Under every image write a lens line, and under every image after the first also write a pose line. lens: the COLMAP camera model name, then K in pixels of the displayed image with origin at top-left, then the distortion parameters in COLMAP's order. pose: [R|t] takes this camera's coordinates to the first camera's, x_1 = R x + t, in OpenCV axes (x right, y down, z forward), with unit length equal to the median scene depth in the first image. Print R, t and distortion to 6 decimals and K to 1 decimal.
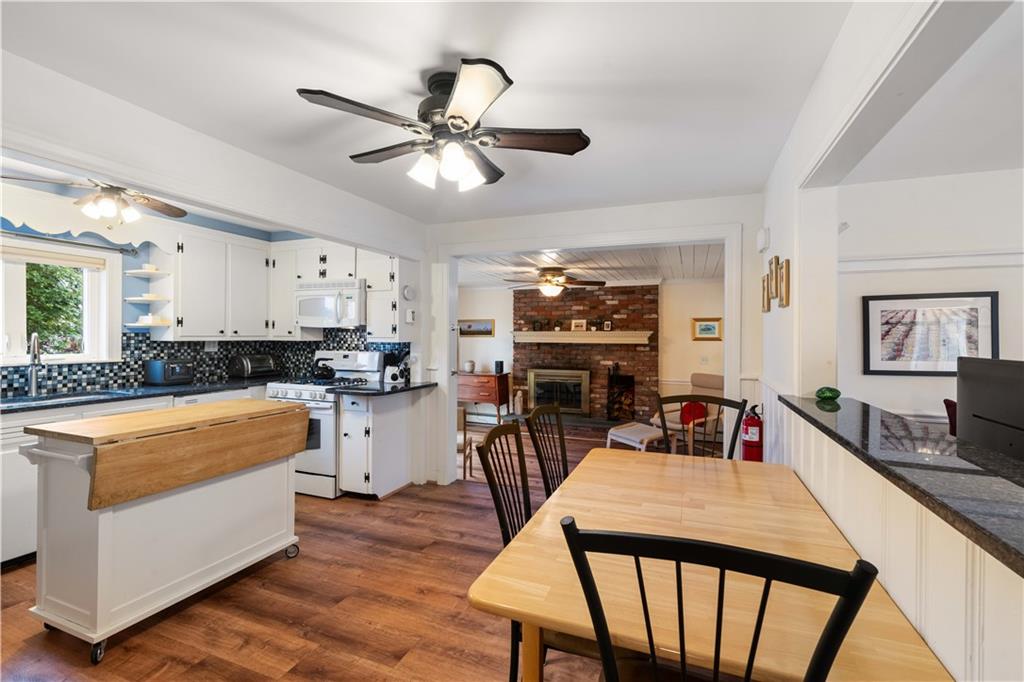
lens RADIAL K [[464.4, 0, 512.9], [0, 464.4, 335.3], [0, 0, 1]] dist [-0.000281, -0.000085]
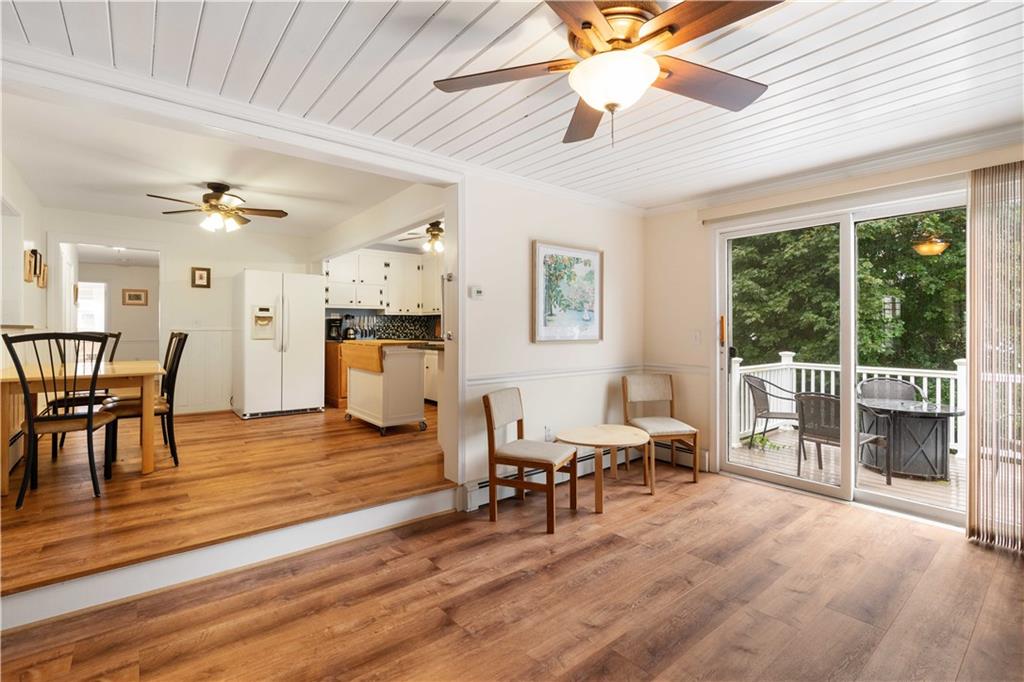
lens RADIAL K [[459.0, 0, 513.8], [0, 459.0, 331.8], [0, 0, 1]] dist [-0.012769, 0.000619]
pose [[-0.488179, -0.004543, -0.872732, 0.306966], [-0.006533, 0.999977, -0.001551, 0.046626], [0.872719, 0.004944, -0.488198, 0.935162]]
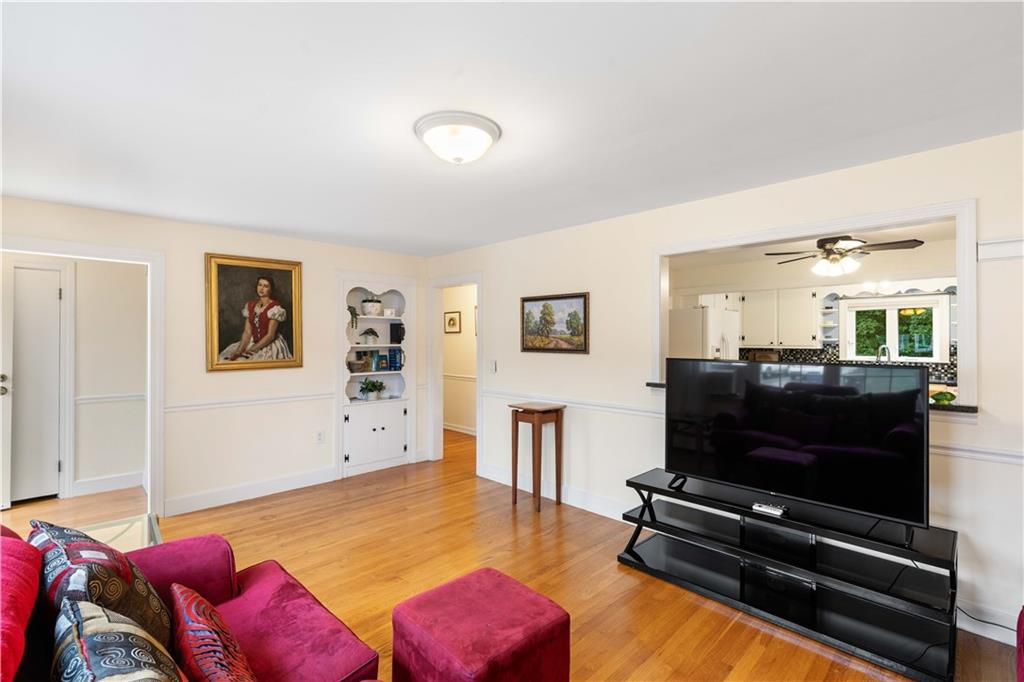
lens RADIAL K [[455.6, 0, 513.1], [0, 455.6, 338.8], [0, 0, 1]] dist [-0.002598, -0.000157]
pose [[-0.393695, -0.010542, -0.919181, 0.665198], [-0.005833, 0.999943, -0.008969, -0.002343], [0.919223, 0.001831, -0.393734, 0.136075]]
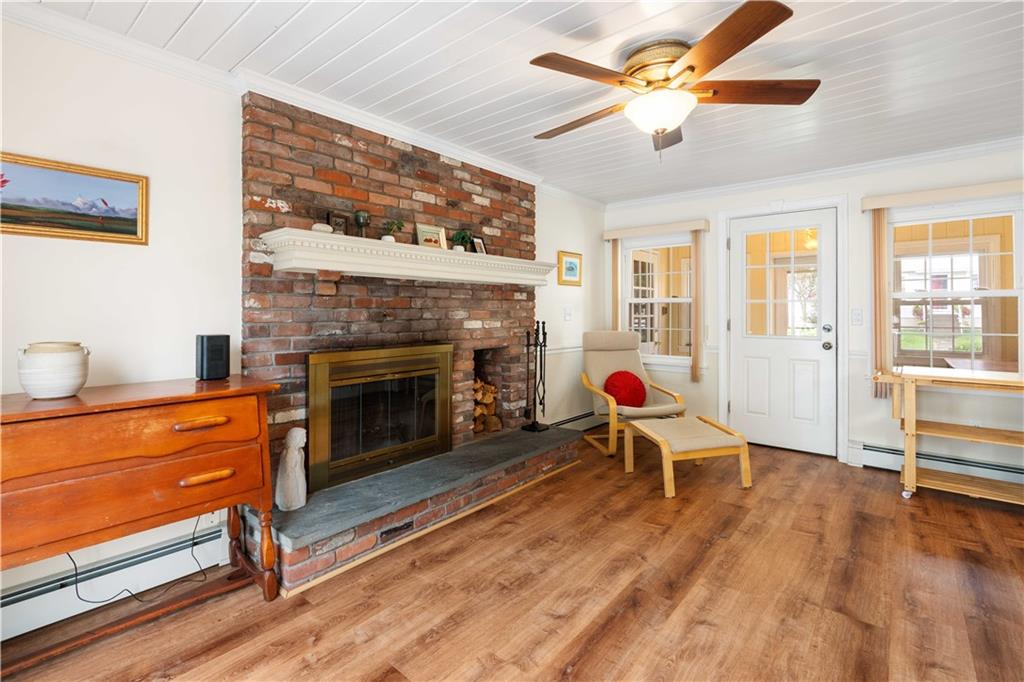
lens RADIAL K [[472.2, 0, 512.7], [0, 472.2, 308.7], [0, 0, 1]] dist [-0.003550, 0.000229]
pose [[0.313365, 0.003491, 0.949626, -0.263275], [0.003005, 0.999985, -0.004668, 0.048007], [-0.949628, 0.004316, 0.313350, 0.858013]]
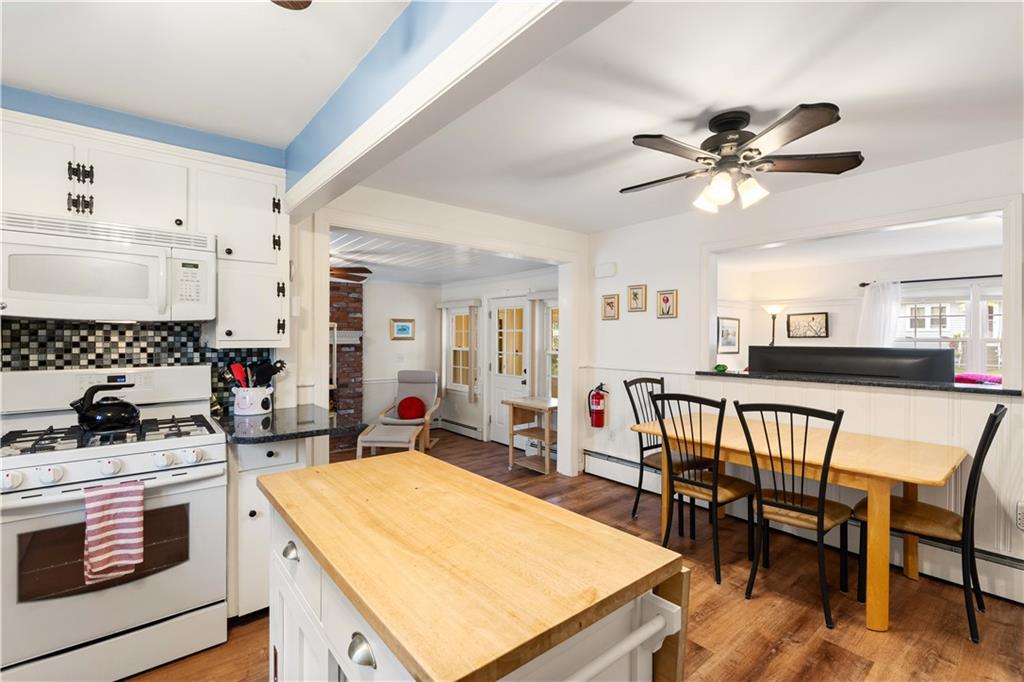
lens RADIAL K [[455.6, 0, 513.1], [0, 455.6, 338.8], [0, 0, 1]] dist [-0.002598, -0.000157]
pose [[0.484533, -0.007855, 0.874738, -0.384846], [-0.000618, 0.999956, 0.009322, -0.001486], [-0.874773, -0.005057, 0.484507, 0.258231]]
